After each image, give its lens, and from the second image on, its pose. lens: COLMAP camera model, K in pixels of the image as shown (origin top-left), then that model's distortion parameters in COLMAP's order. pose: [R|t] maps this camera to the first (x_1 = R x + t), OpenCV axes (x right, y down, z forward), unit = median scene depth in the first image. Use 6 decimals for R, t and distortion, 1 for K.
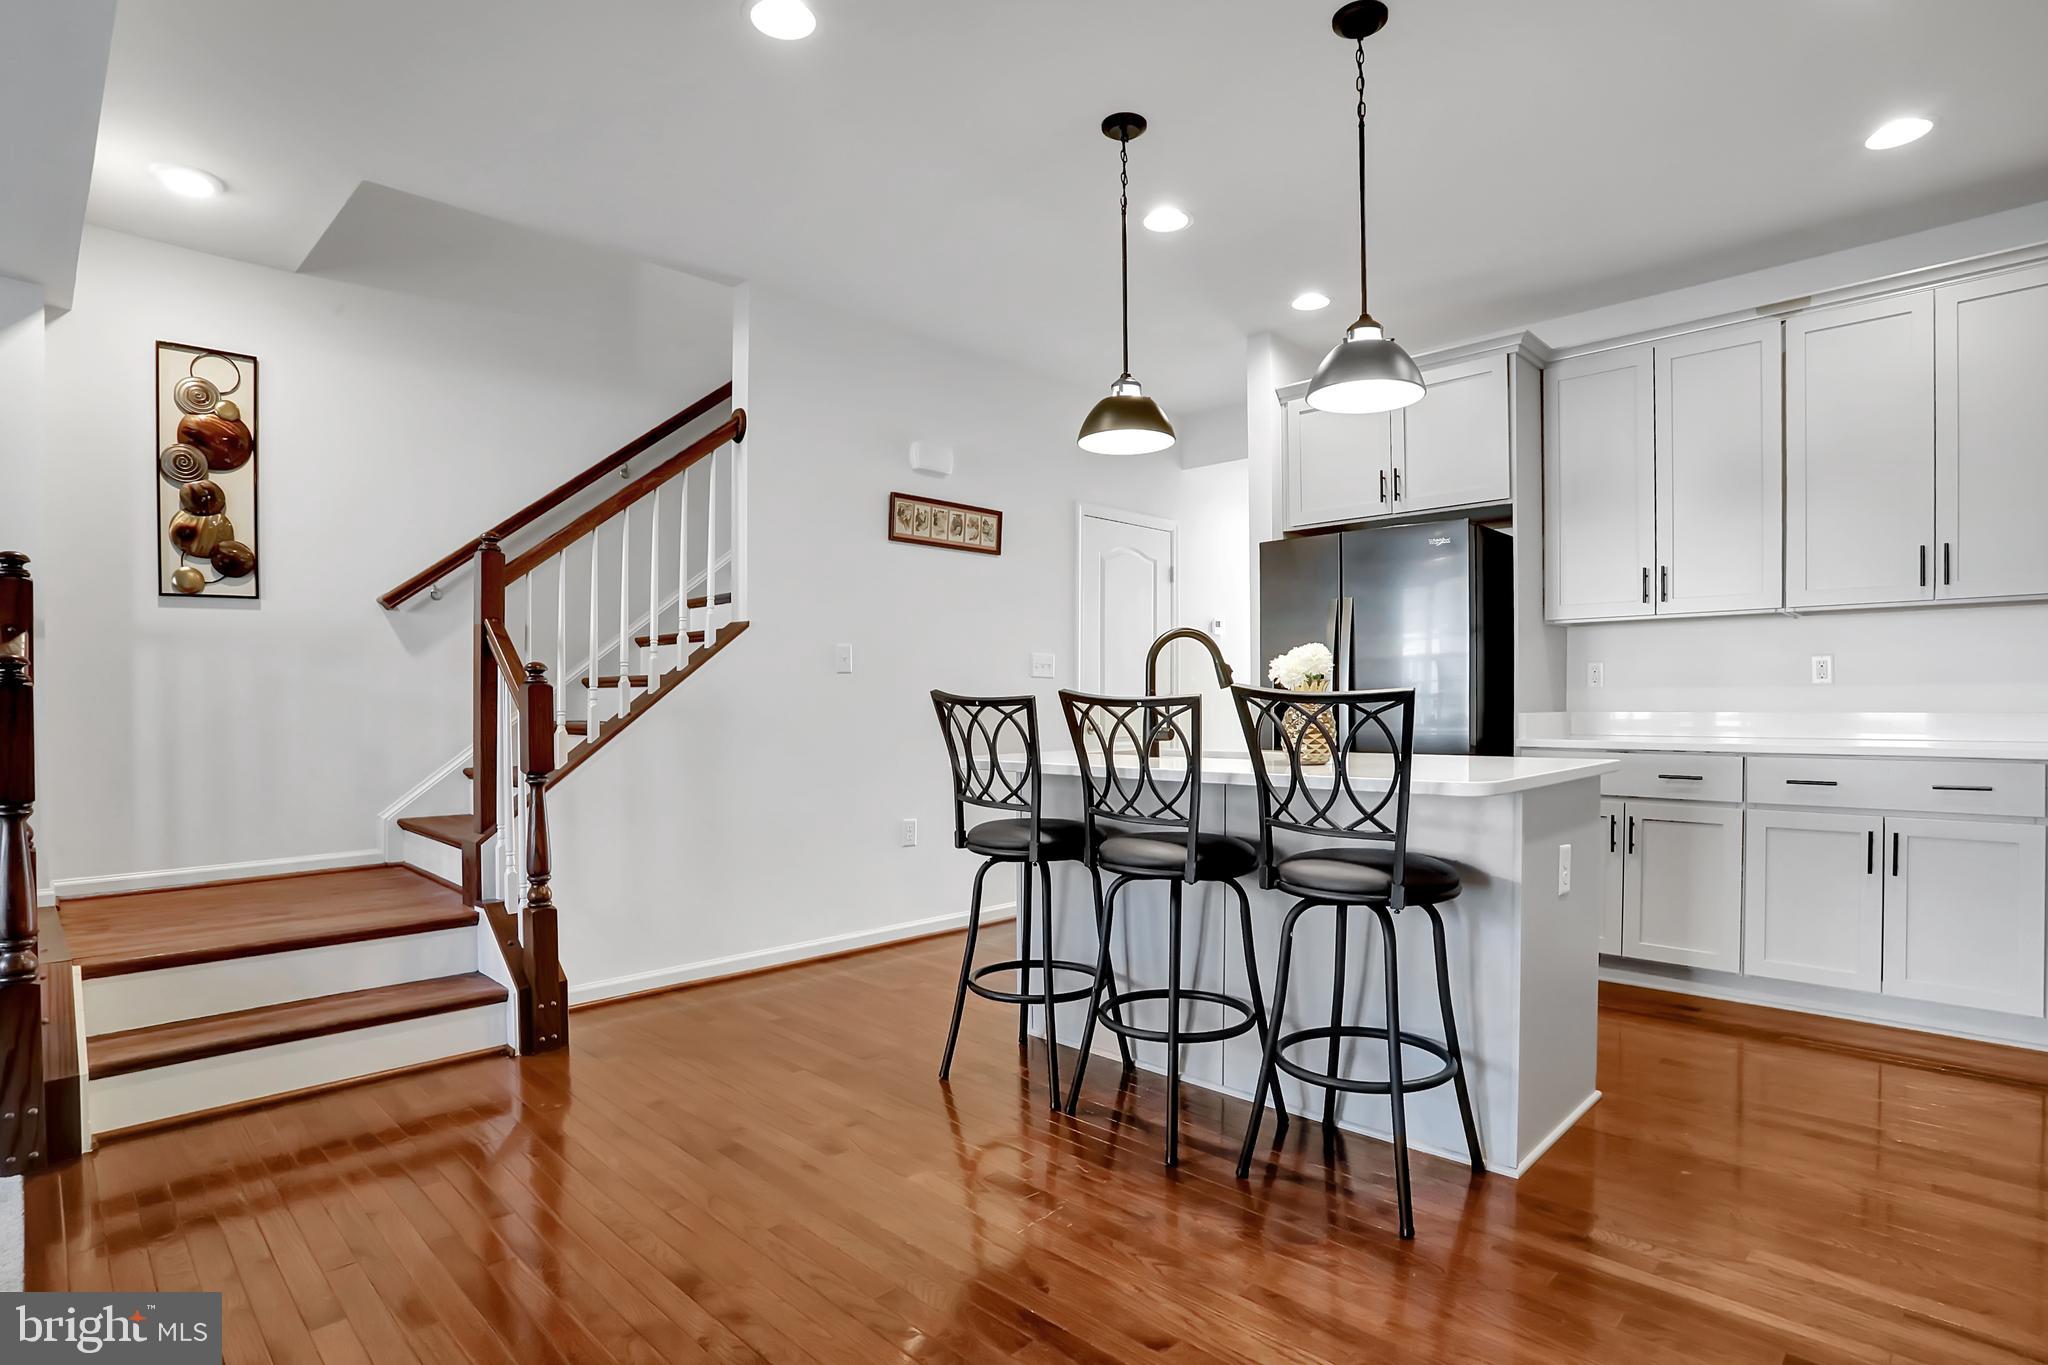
lens RADIAL K [[1031.8, 0, 1030.3], [0, 1031.8, 718.1], [0, 0, 1]] dist [-0.066179, 0.023446]
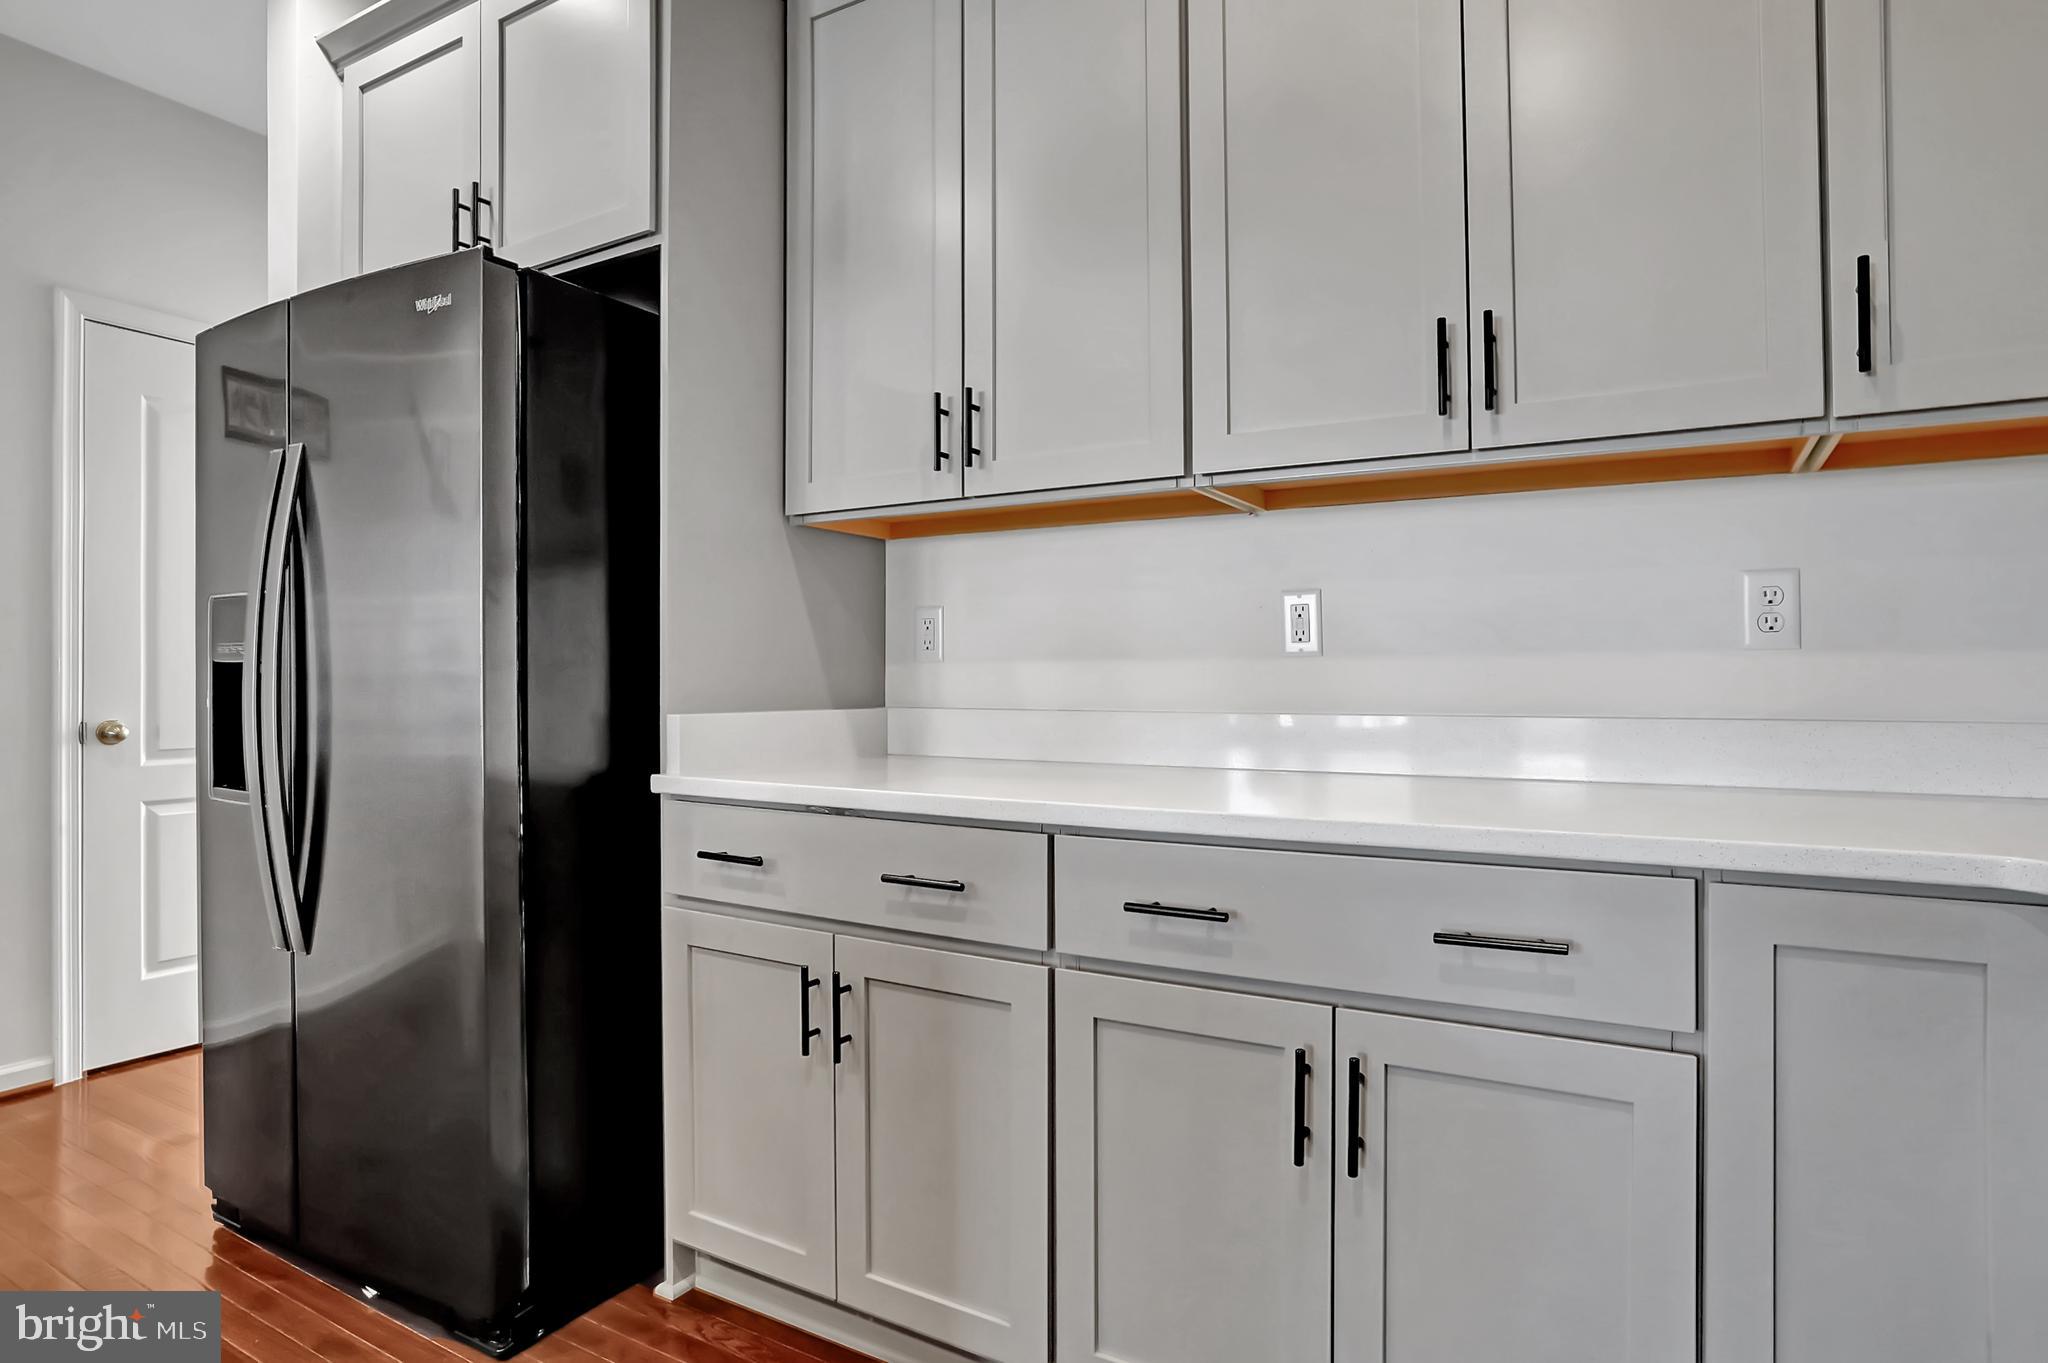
lens RADIAL K [[1116.7, 0, 1038.5], [0, 1116.7, 671.8], [0, 0, 1]] dist [-0.063192, 0.028637]
pose [[0.966337, 0.005657, 0.257217, 0.570709], [0.000474, 0.999717, -0.023766, -0.014375], [-0.257279, 0.023088, 0.966061, 0.554602]]
